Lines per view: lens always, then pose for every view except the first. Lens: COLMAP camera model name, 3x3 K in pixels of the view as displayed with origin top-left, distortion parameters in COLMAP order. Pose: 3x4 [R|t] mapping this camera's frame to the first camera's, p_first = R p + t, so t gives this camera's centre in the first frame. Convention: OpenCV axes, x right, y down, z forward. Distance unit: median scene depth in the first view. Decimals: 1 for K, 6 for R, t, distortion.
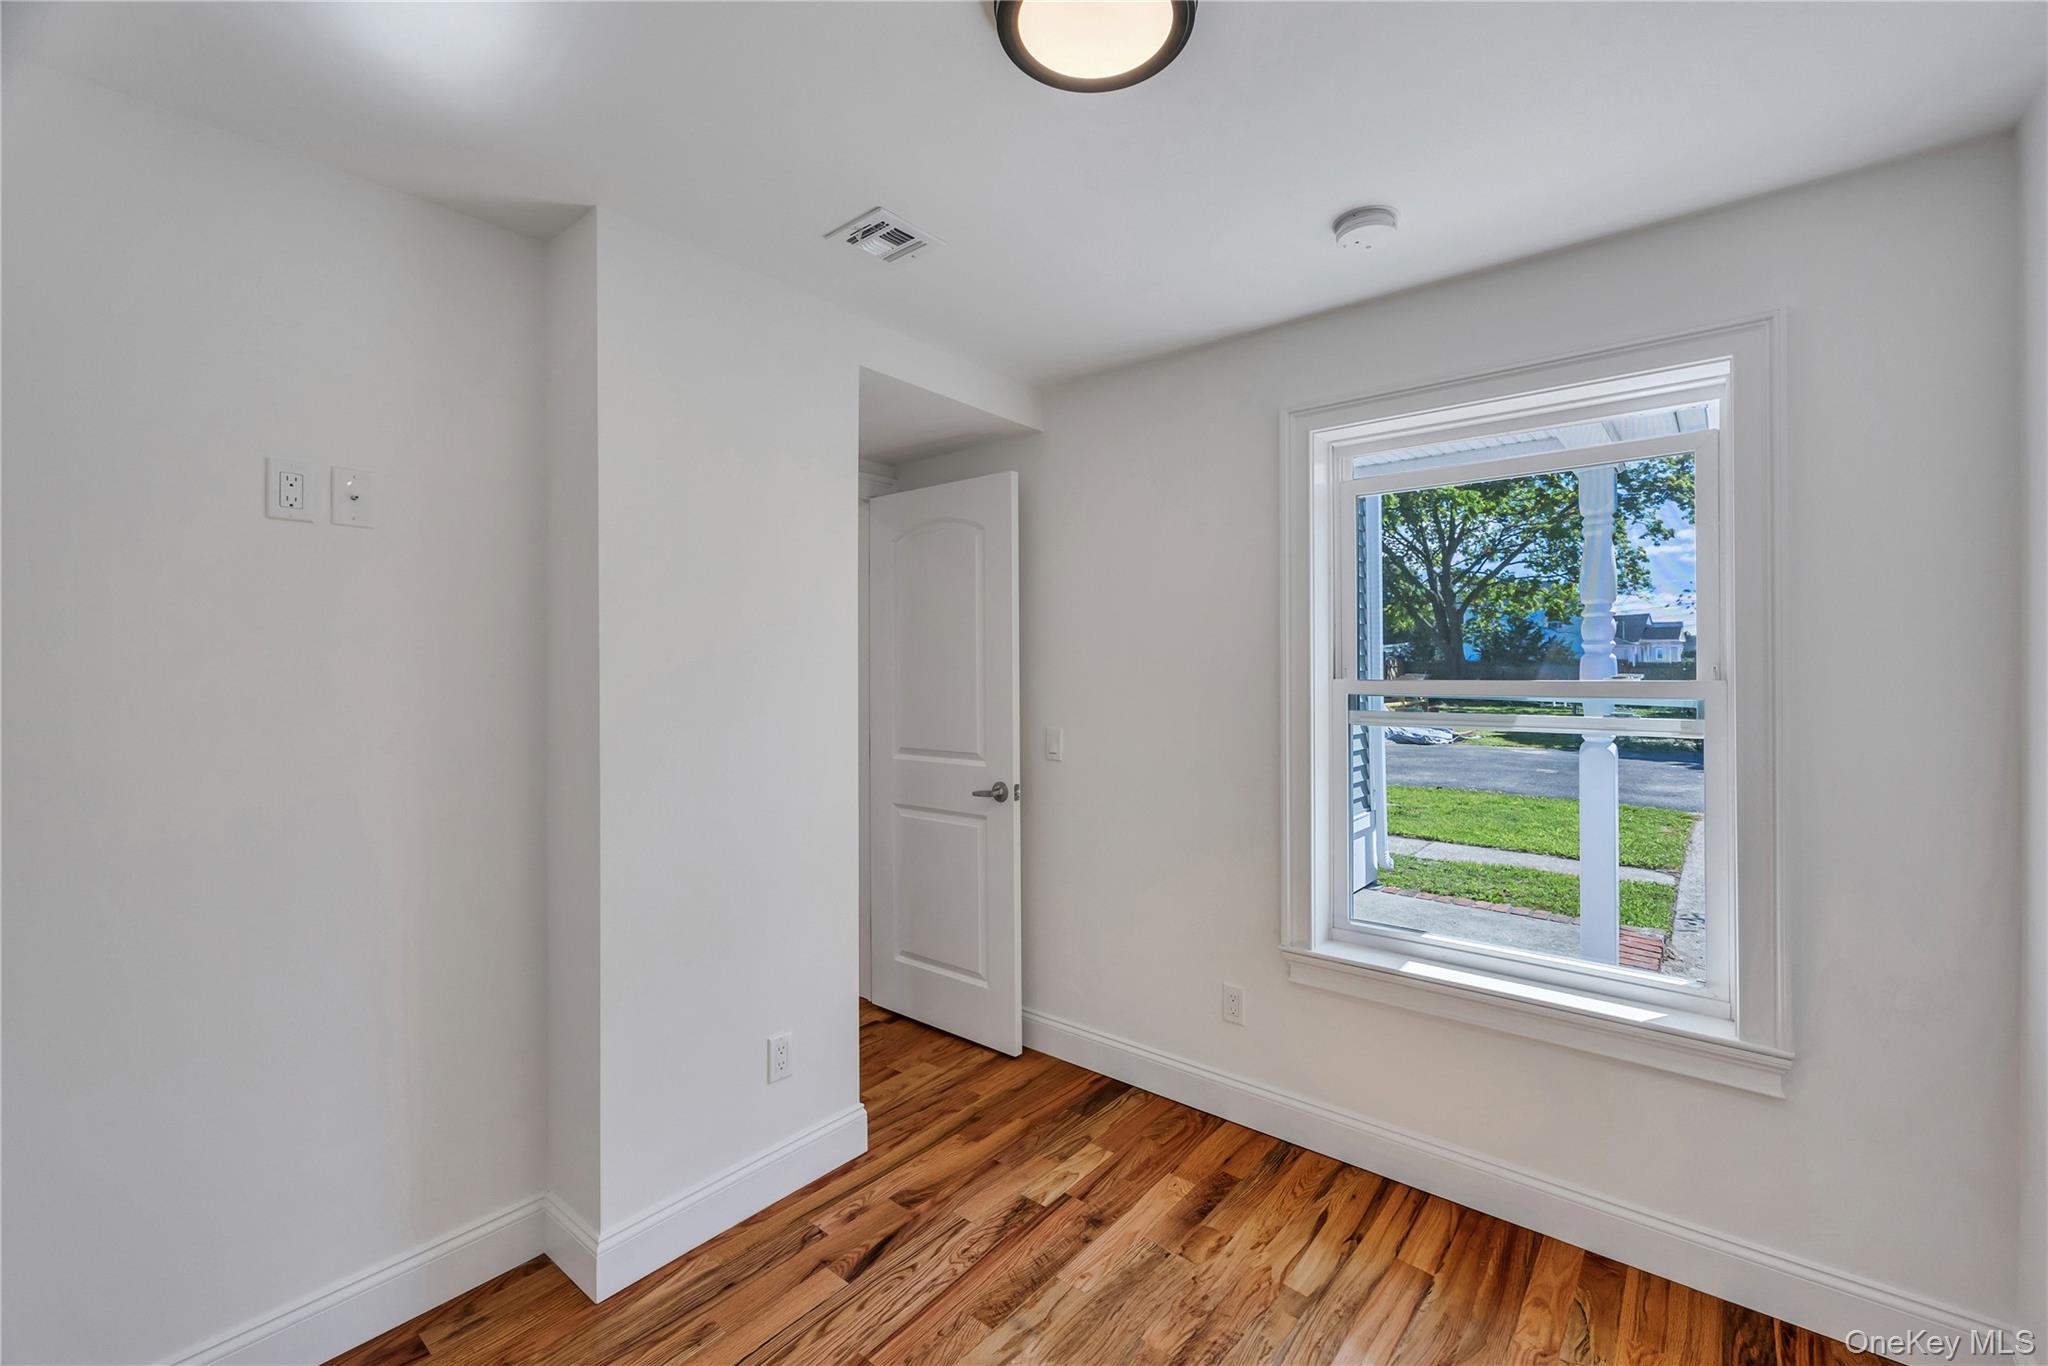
lens RADIAL K [[830.5, 0, 1031.7], [0, 830.5, 672.6], [0, 0, 1]] dist [-0.002733, 0.000042]
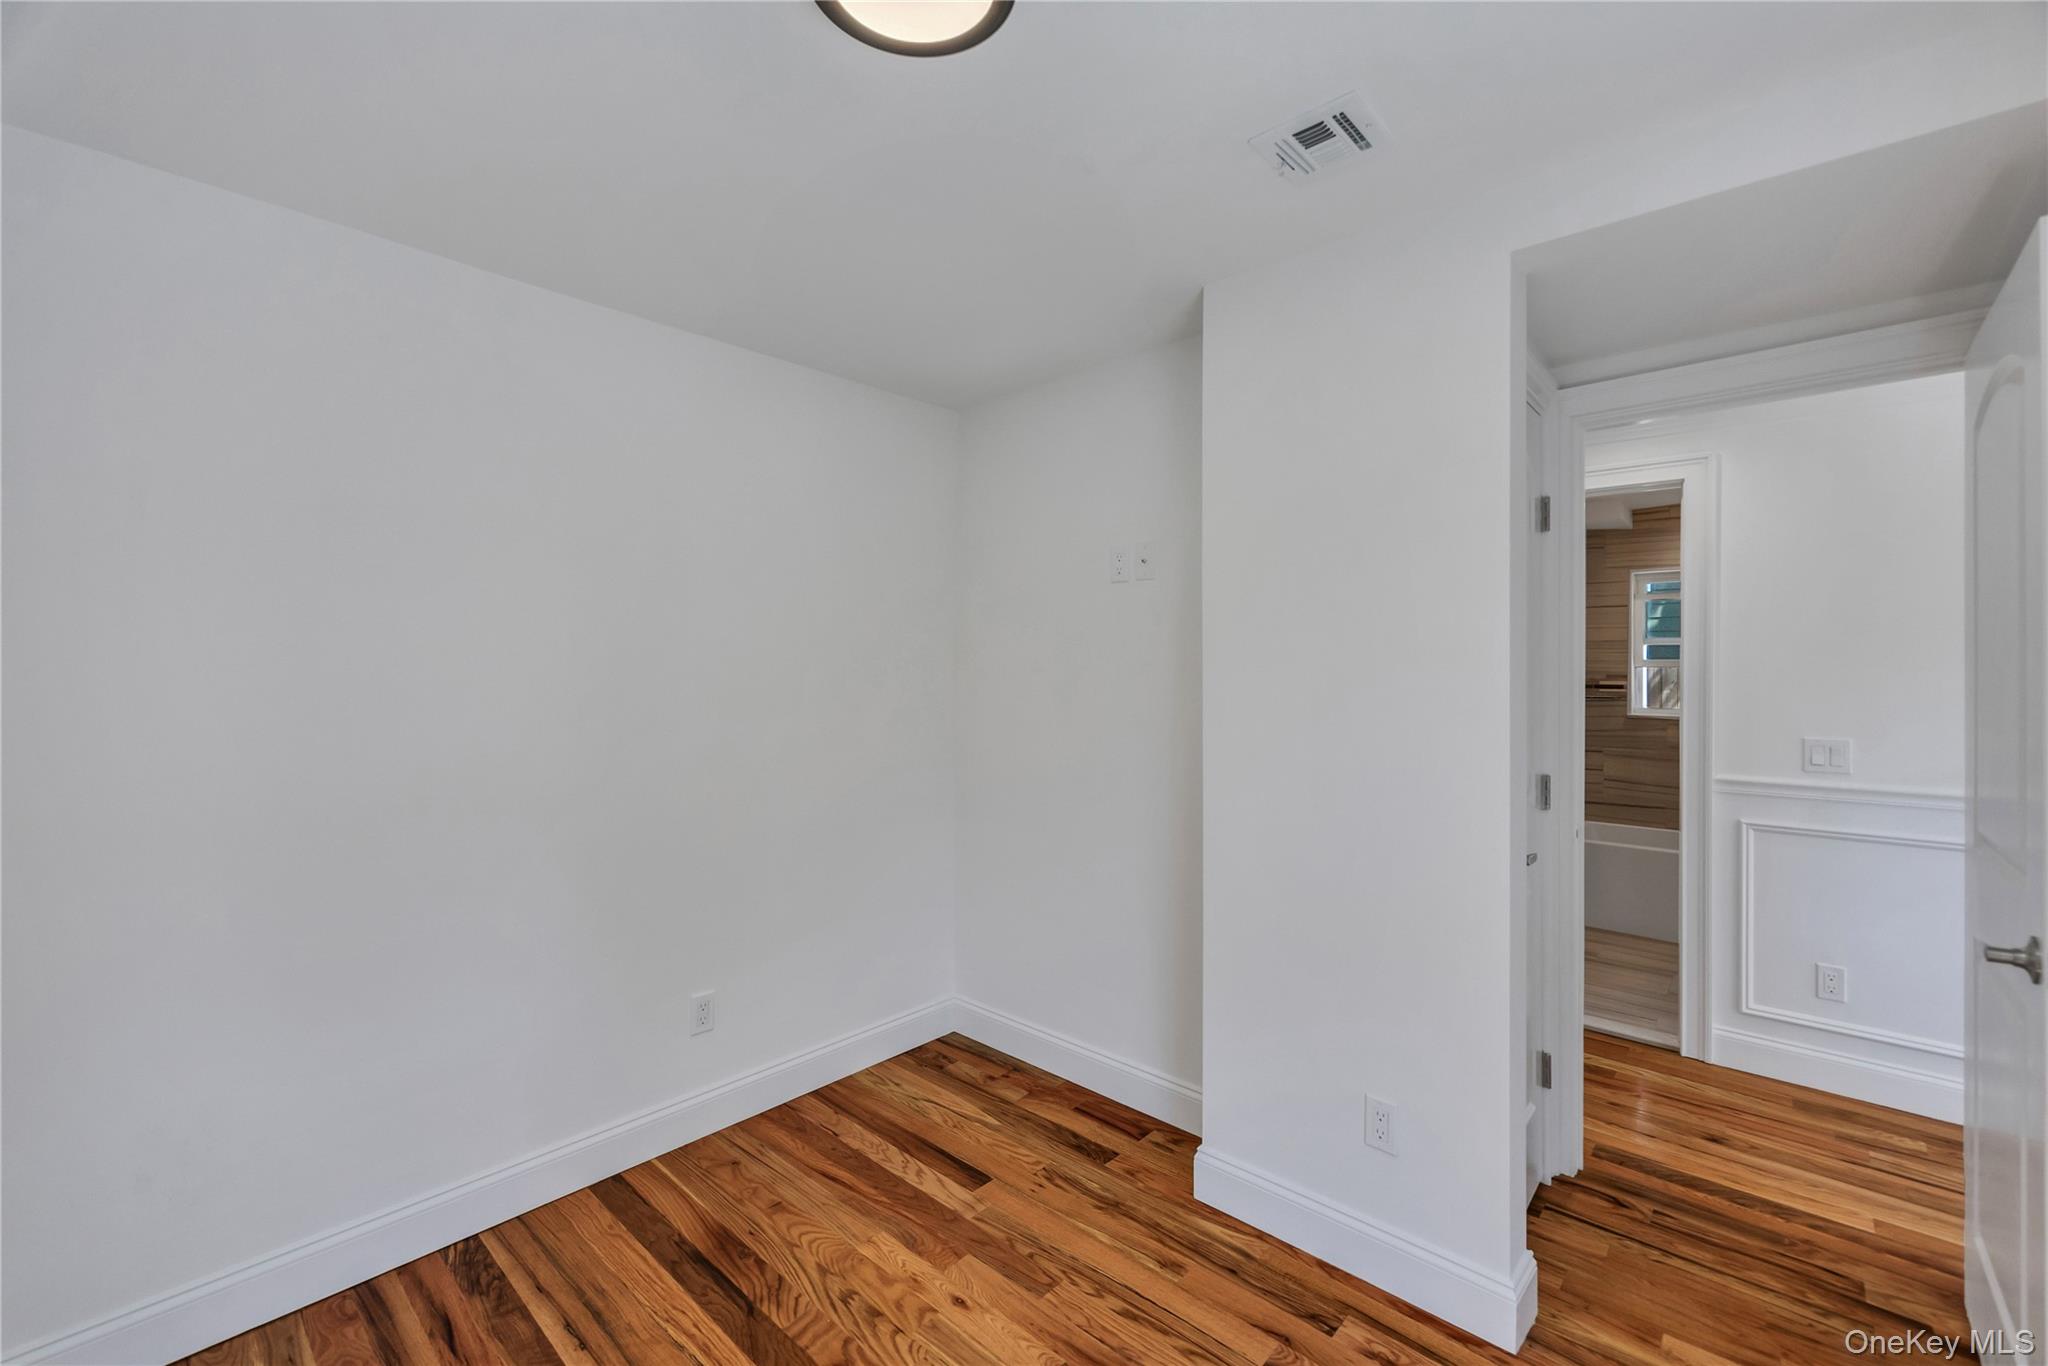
lens RADIAL K [[830.5, 0, 1031.7], [0, 830.5, 672.6], [0, 0, 1]] dist [-0.002733, 0.000042]
pose [[-0.046395, 0.005677, -0.998907, 0.676422], [-0.006119, 0.999963, 0.005968, -0.011208], [0.998904, 0.006390, -0.046359, 0.794601]]
